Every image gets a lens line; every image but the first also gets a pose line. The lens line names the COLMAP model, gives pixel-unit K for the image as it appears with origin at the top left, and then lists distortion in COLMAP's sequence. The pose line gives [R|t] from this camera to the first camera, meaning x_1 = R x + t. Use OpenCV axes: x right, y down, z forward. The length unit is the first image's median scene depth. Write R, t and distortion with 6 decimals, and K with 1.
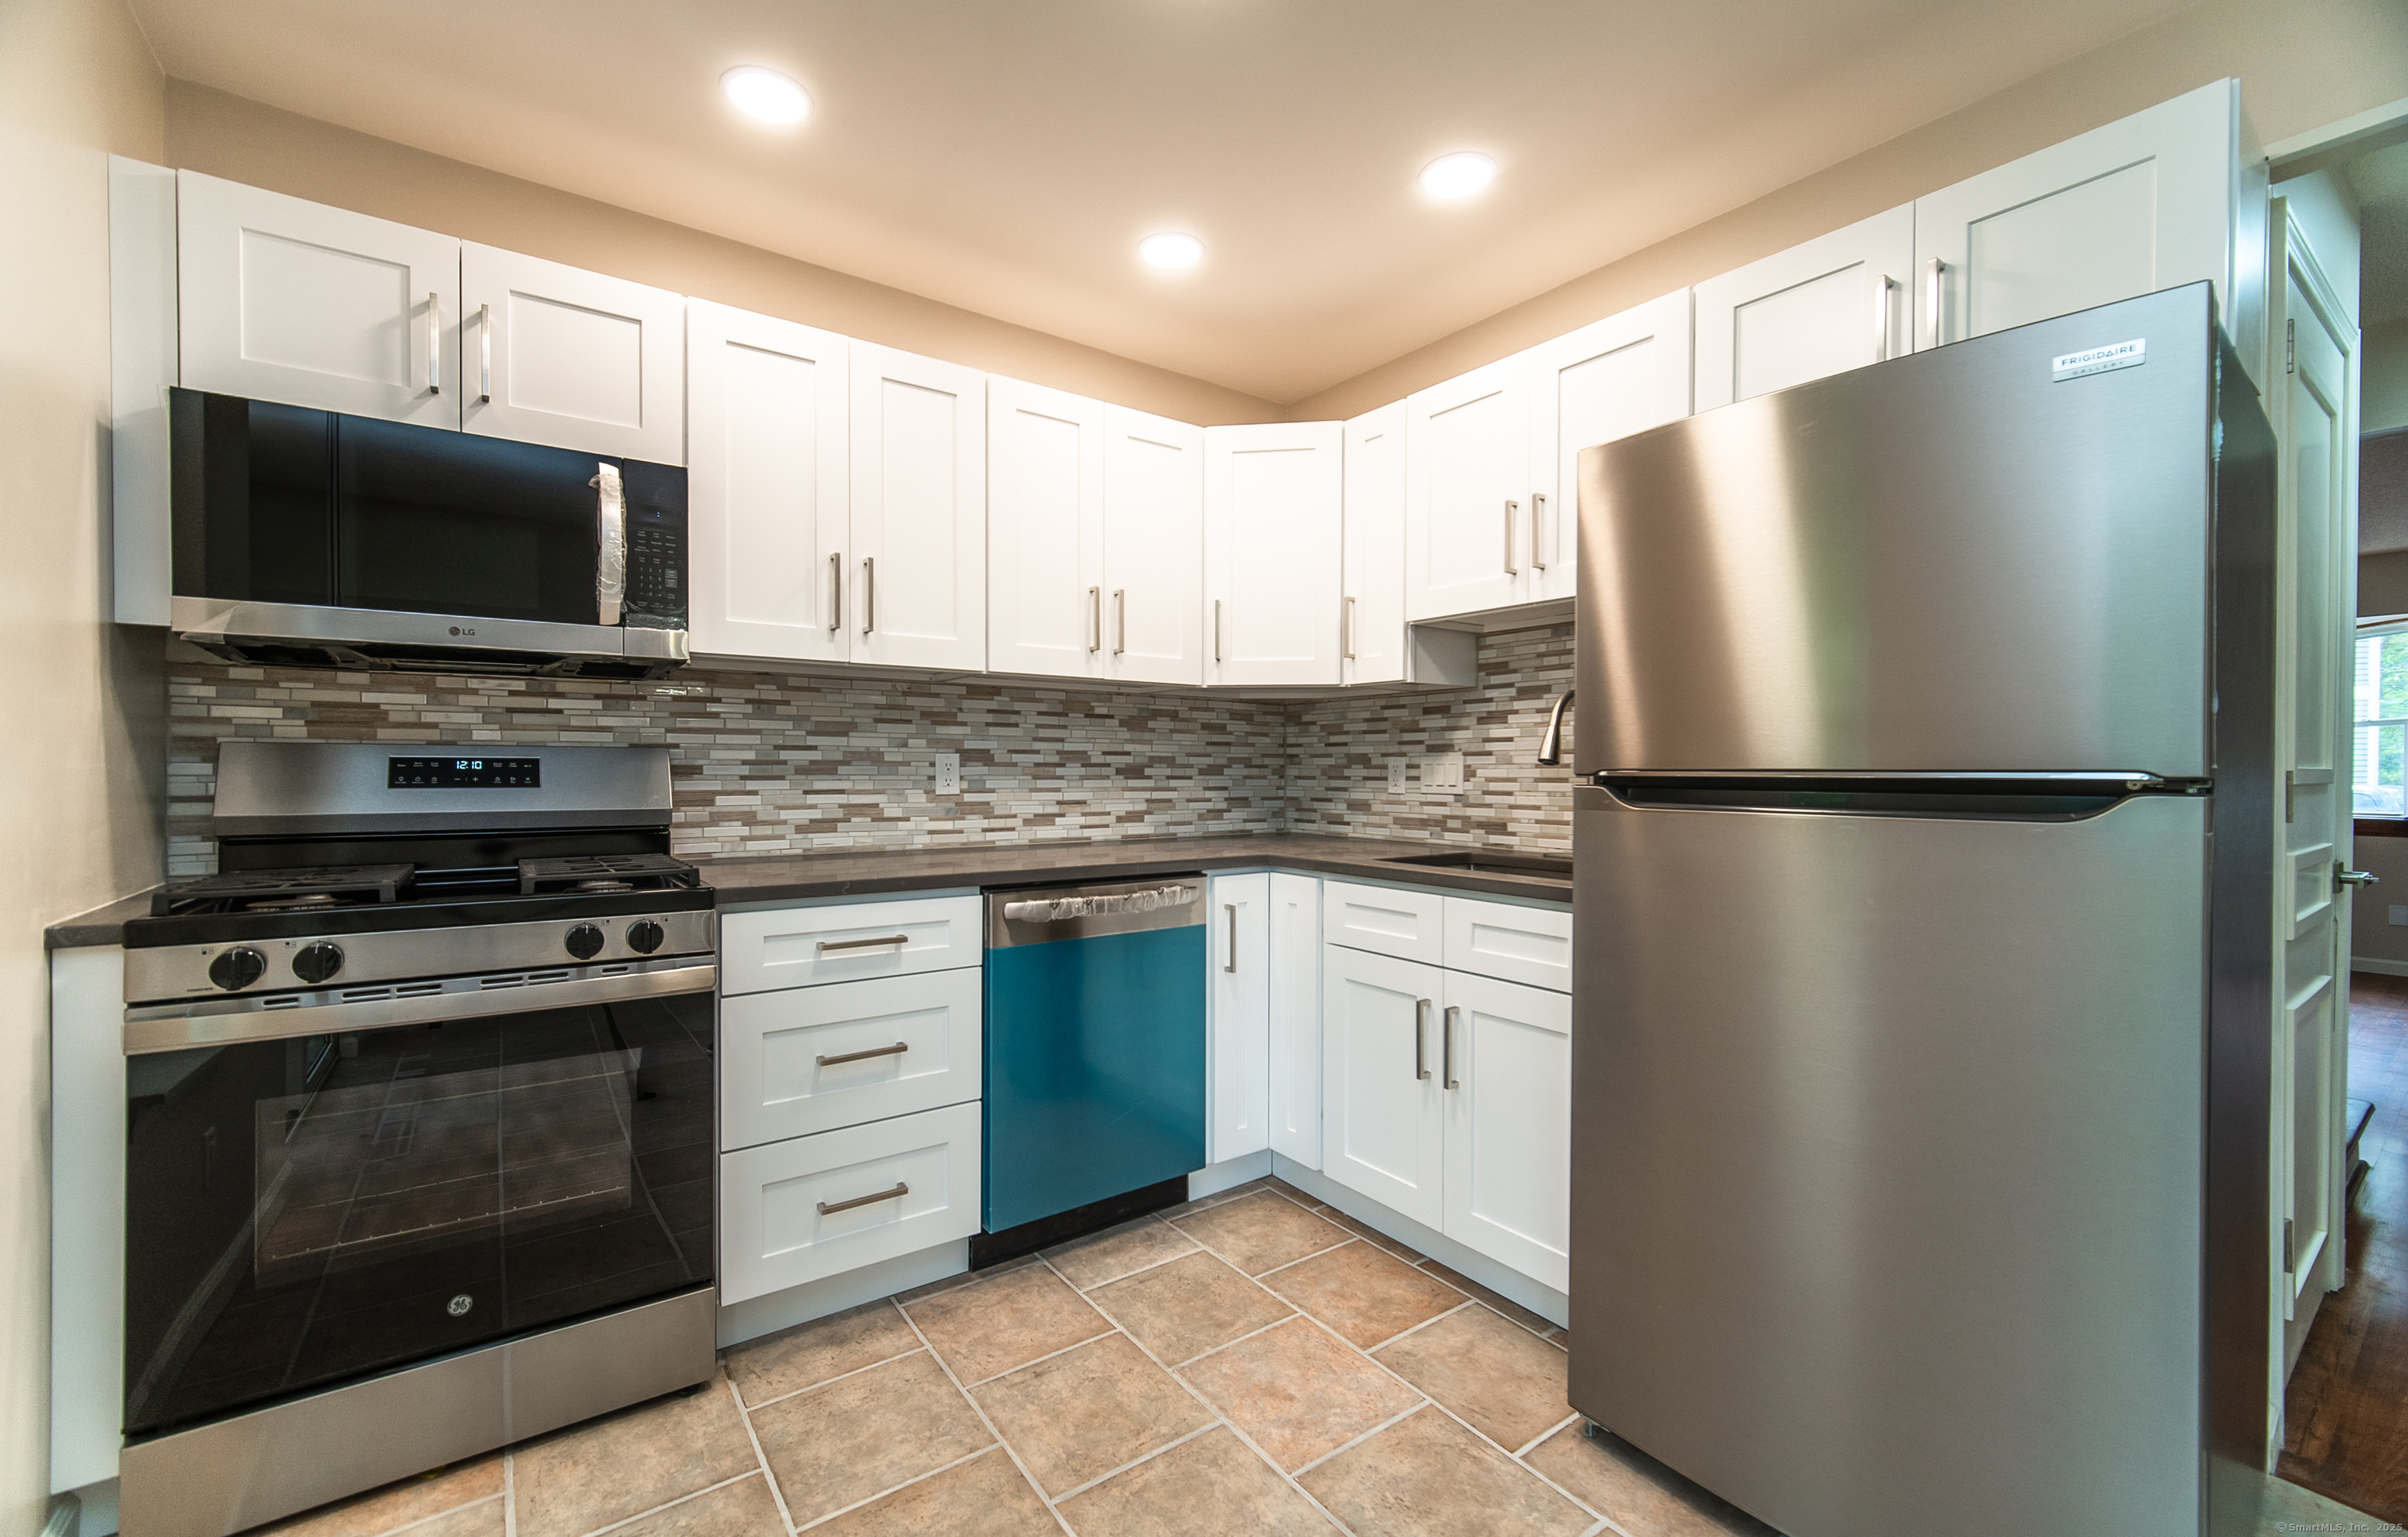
lens RADIAL K [[995.5, 0, 1212.9], [0, 995.5, 771.8], [0, 0, 1]] dist [0.001556, 0.000121]
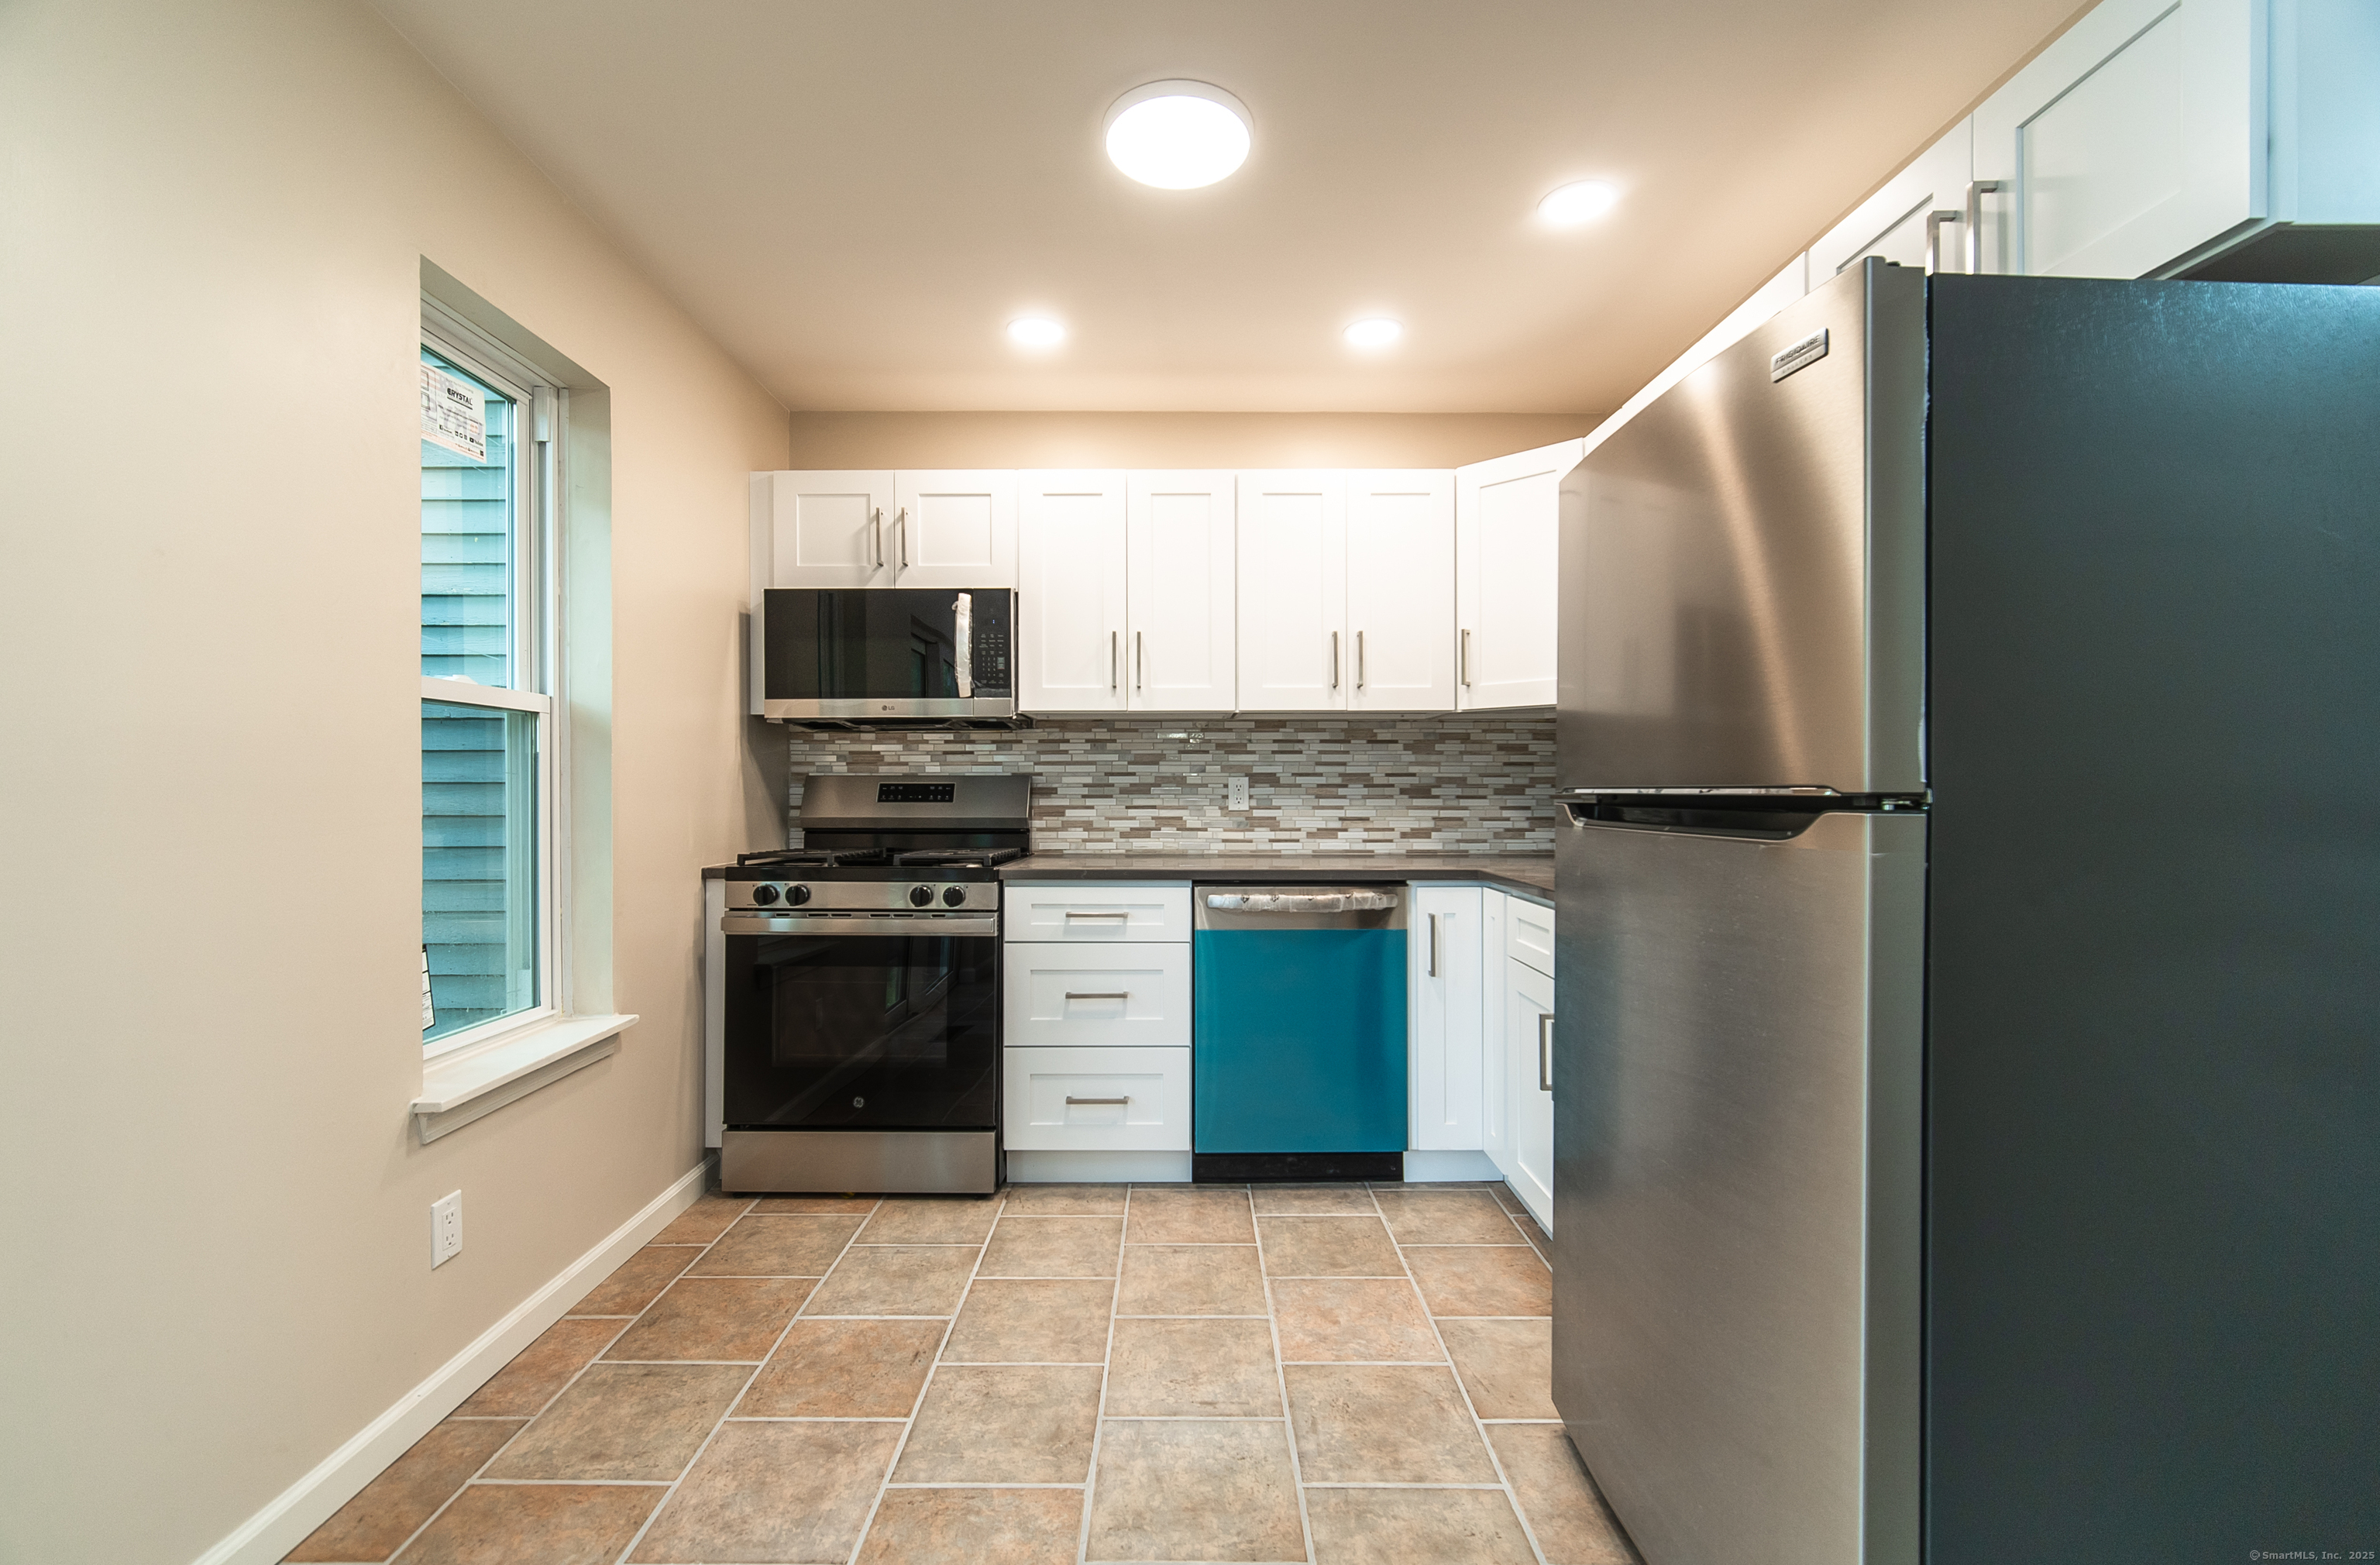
lens RADIAL K [[1002.4, 0, 1173.3], [0, 1002.4, 783.0], [0, 0, 1]] dist [0.004382, -0.000868]
pose [[0.811273, -0.007067, -0.584625, 0.534851], [0.000819, 0.999940, -0.010951, 0.003354], [0.584668, 0.008405, 0.811229, -0.068977]]
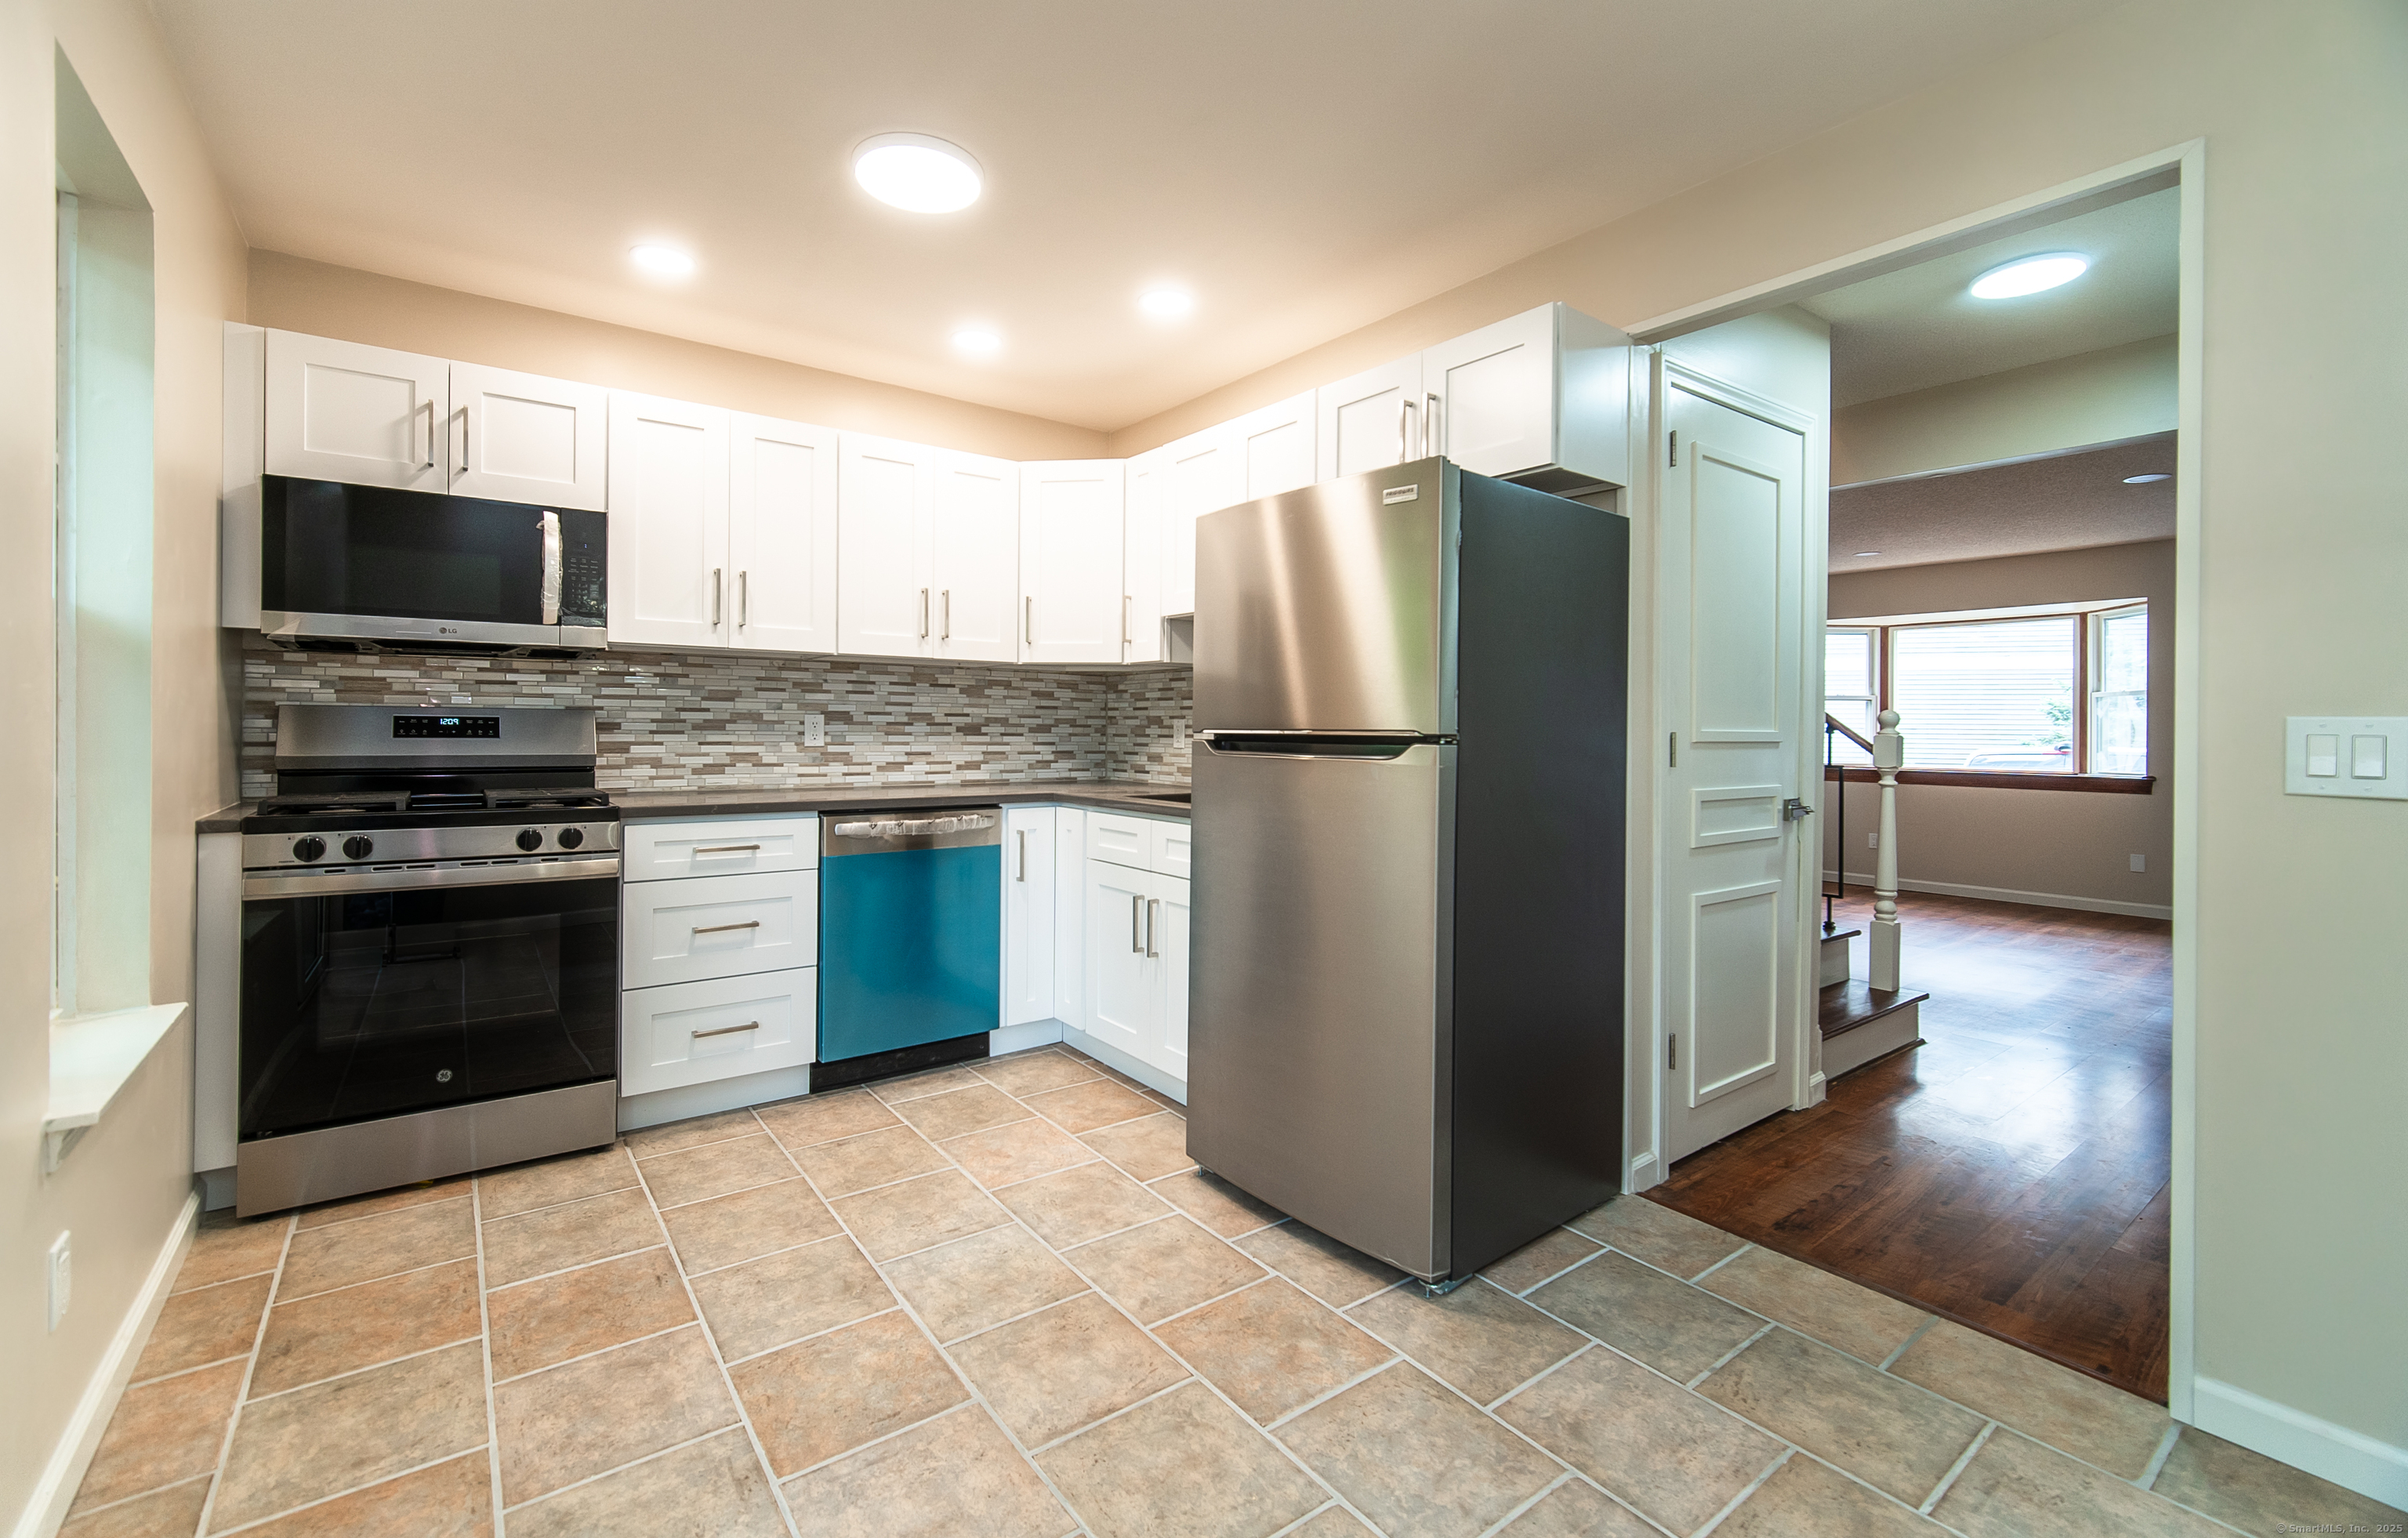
lens RADIAL K [[995.5, 0, 1173.9], [0, 995.5, 724.2], [0, 0, 1]] dist [0.001556, 0.000121]
pose [[0.999980, 0.005892, 0.002239, 0.271137], [-0.005874, 0.999953, -0.007705, 0.001745], [-0.002285, 0.007692, 0.999968, -0.406313]]
